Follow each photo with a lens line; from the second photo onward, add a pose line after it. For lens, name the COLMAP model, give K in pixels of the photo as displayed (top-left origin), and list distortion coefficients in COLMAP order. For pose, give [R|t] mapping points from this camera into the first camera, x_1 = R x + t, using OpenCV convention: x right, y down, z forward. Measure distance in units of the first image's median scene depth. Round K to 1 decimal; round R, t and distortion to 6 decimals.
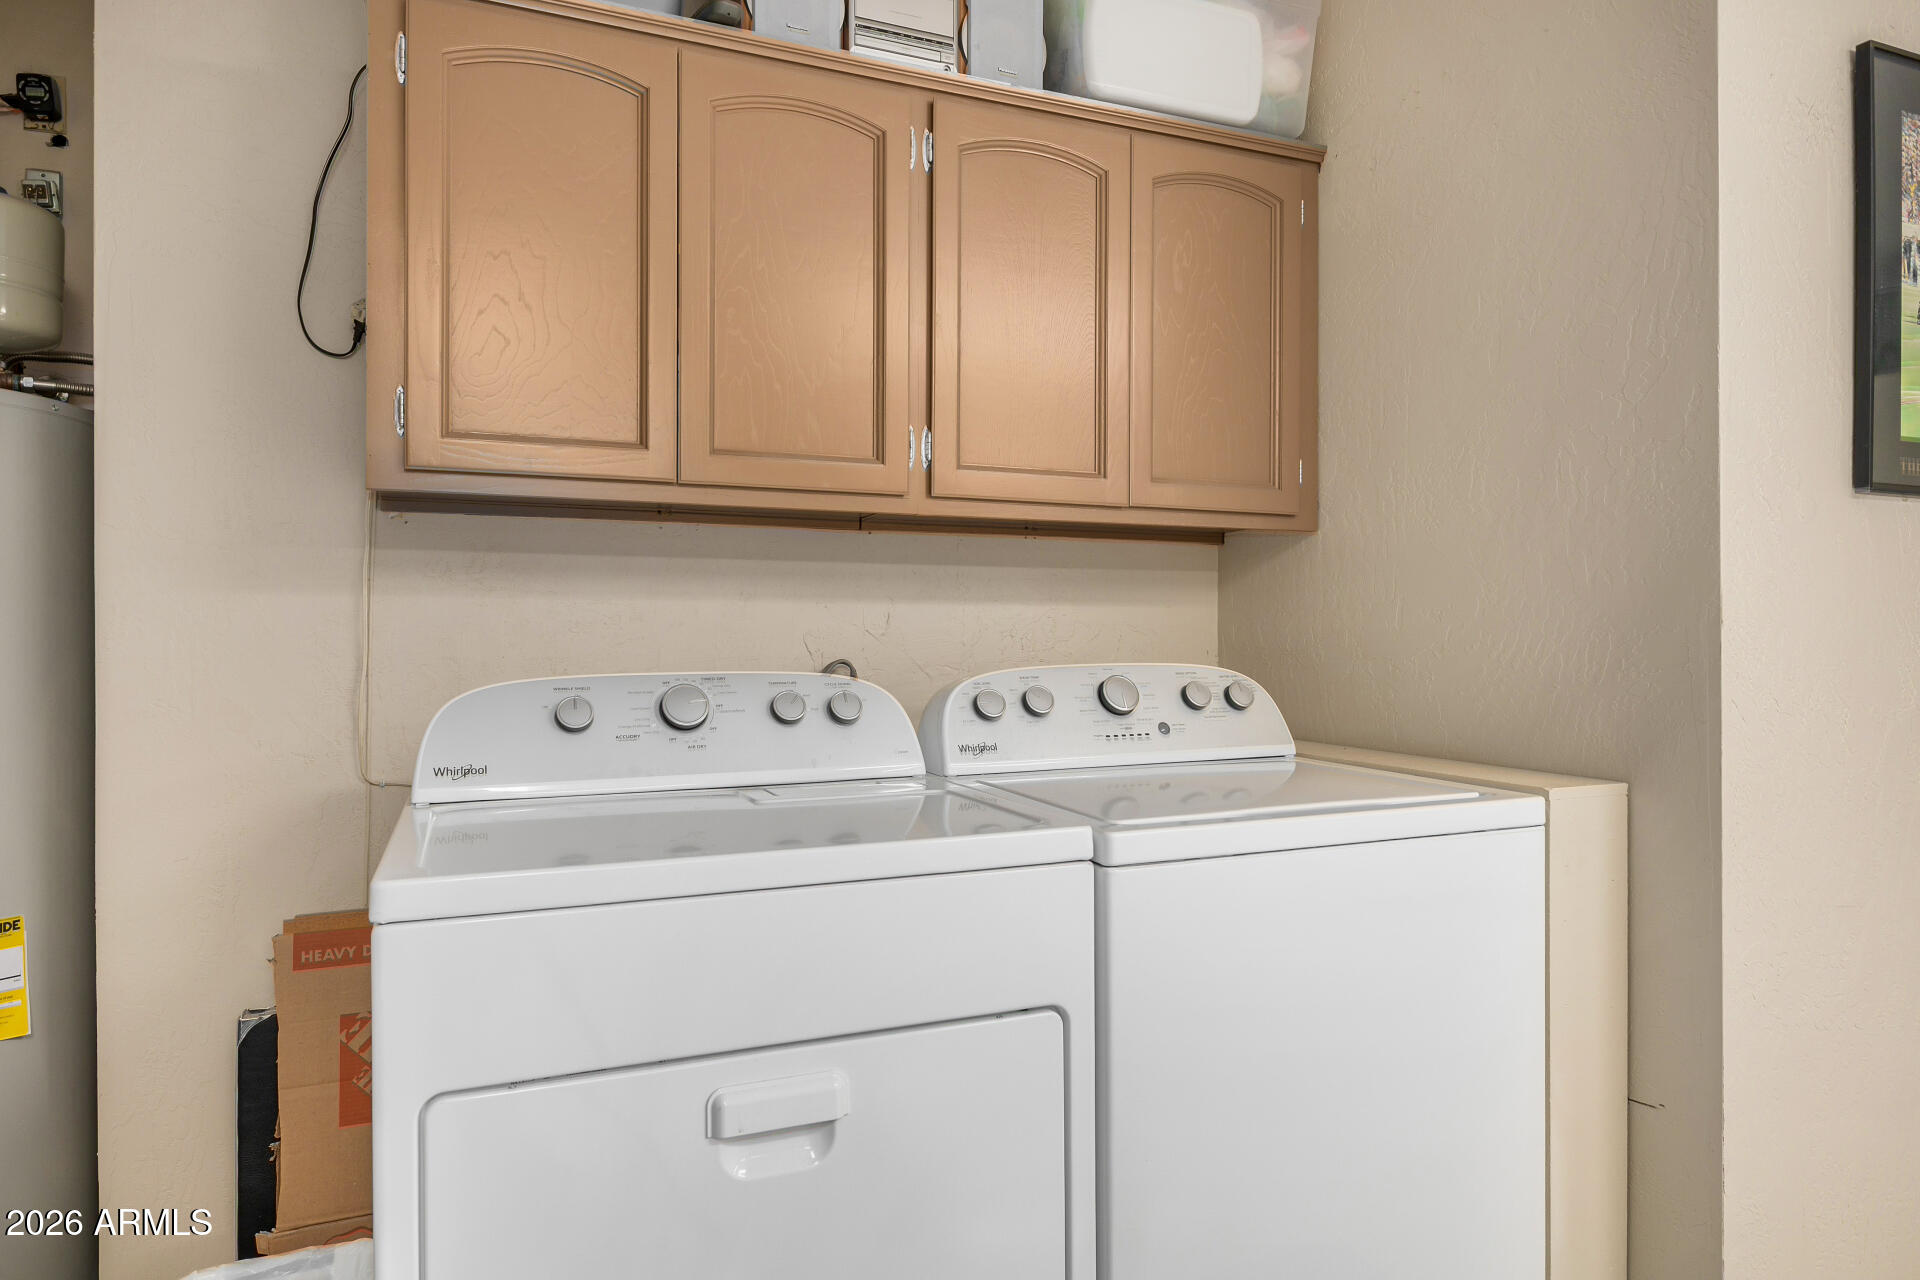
lens RADIAL K [[1201.6, 0, 960.9], [0, 1201.6, 638.7], [0, 0, 1]] dist [0.005973, 0.001554]
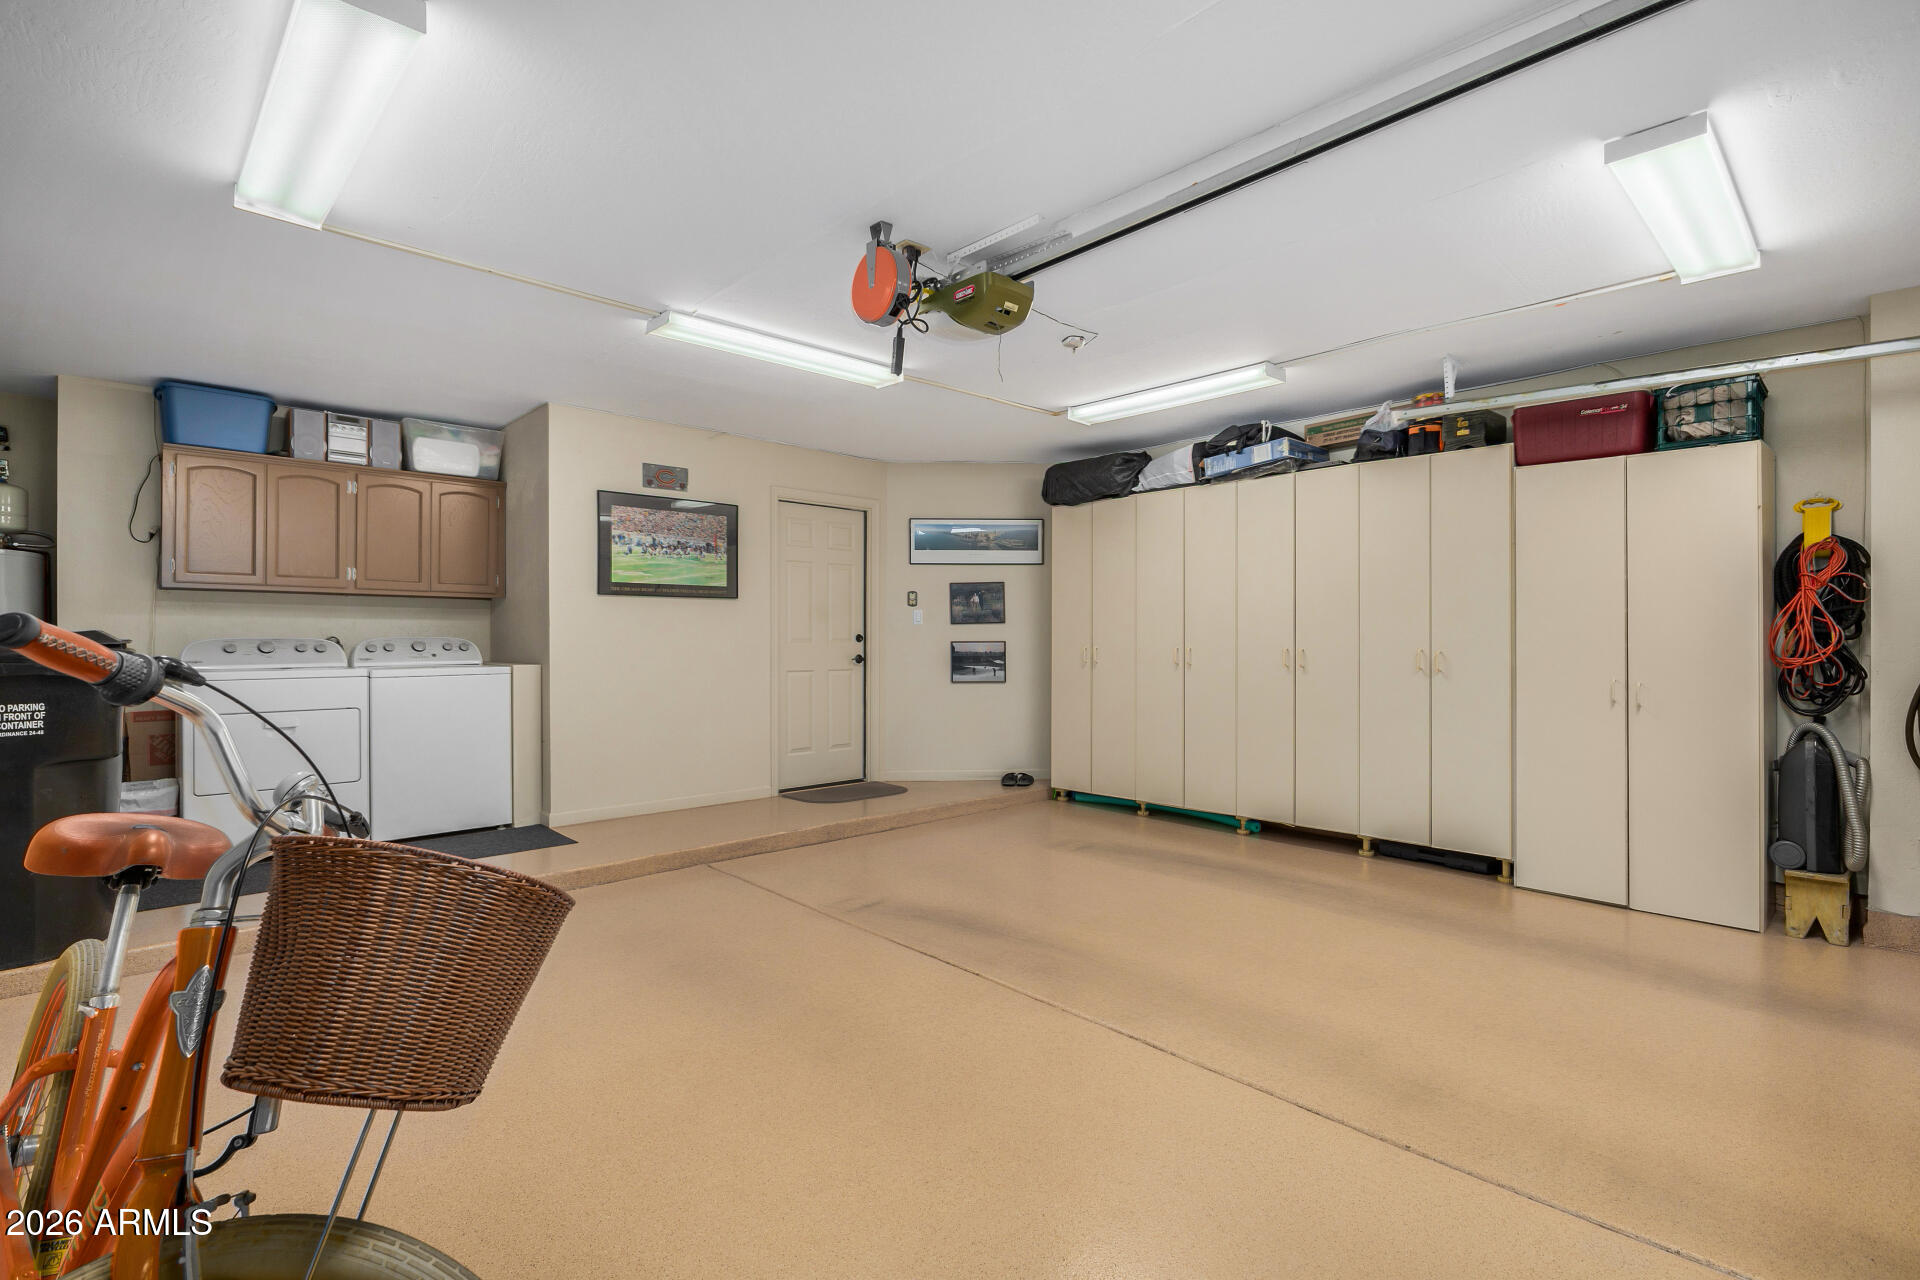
lens RADIAL K [[911.8, 0, 961.1], [0, 911.8, 631.5], [0, 0, 1]] dist [-0.001867, -0.000532]
pose [[0.936816, 0.002392, 0.349815, 0.698749], [0.000237, 0.999972, -0.007475, 0.027064], [-0.349823, 0.007085, 0.936789, -2.088060]]
